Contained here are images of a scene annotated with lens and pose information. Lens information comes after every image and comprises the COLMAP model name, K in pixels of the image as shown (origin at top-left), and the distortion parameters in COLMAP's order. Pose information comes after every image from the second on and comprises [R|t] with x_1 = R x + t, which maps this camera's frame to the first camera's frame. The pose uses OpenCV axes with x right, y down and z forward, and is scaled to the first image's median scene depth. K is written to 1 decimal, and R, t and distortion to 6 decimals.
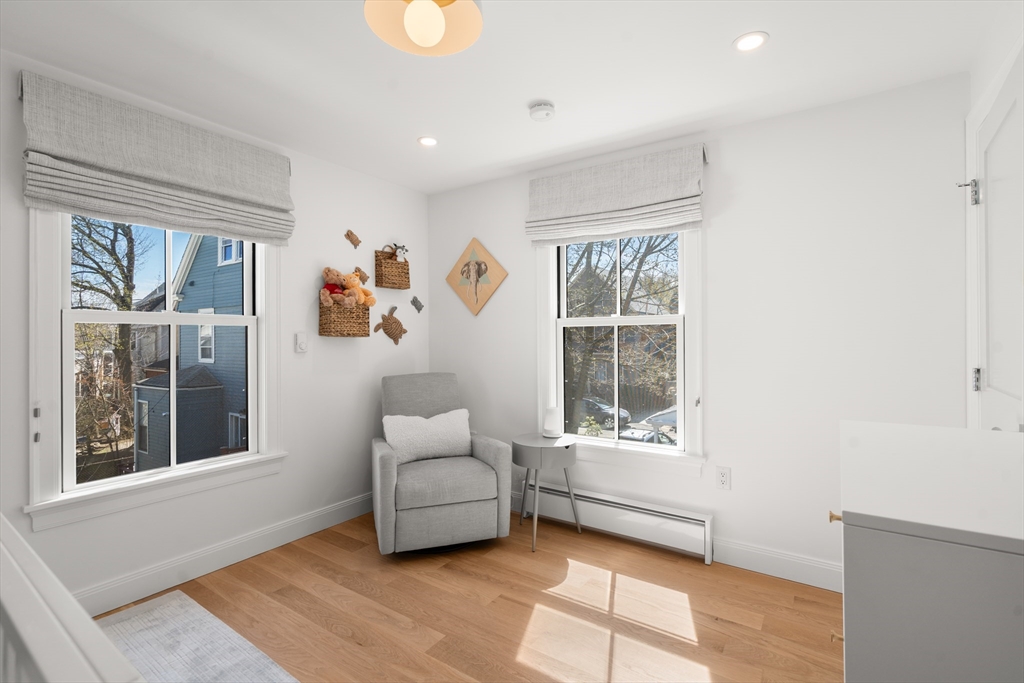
lens RADIAL K [[463.4, 0, 509.1], [0, 463.4, 338.0], [0, 0, 1]] dist [0.001483, 0.000238]
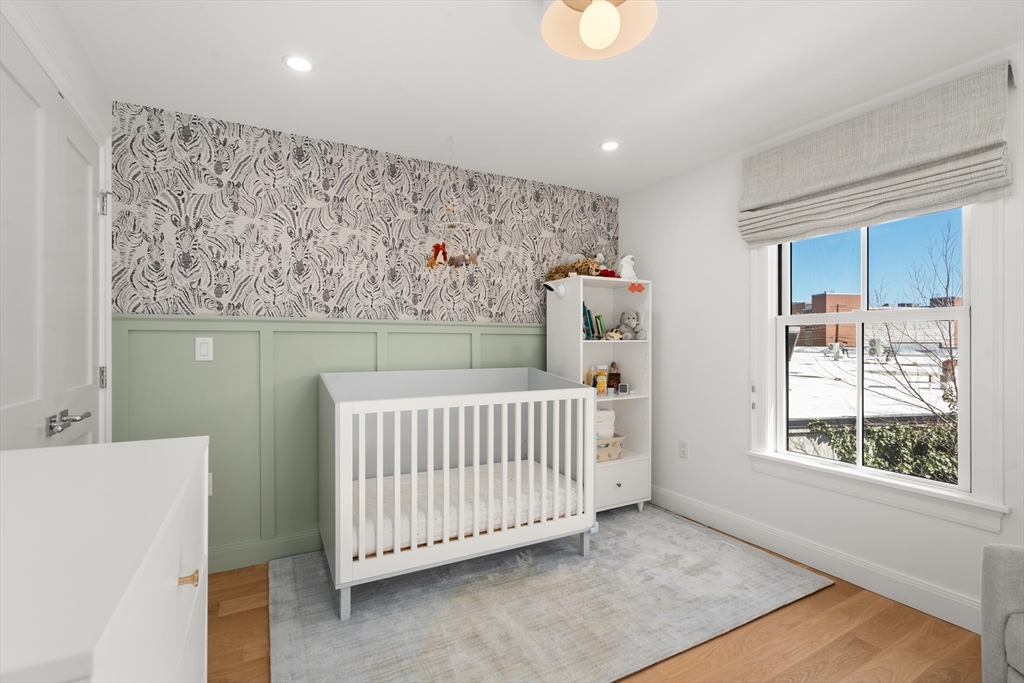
lens RADIAL K [[463.4, 0, 514.5], [0, 463.4, 342.3], [0, 0, 1]] dist [0.001483, 0.000238]
pose [[-0.431077, 0.005115, -0.902301, 0.509099], [0.006383, 0.999976, 0.002619, 0.004799], [0.902293, -0.004630, -0.431099, 0.789417]]
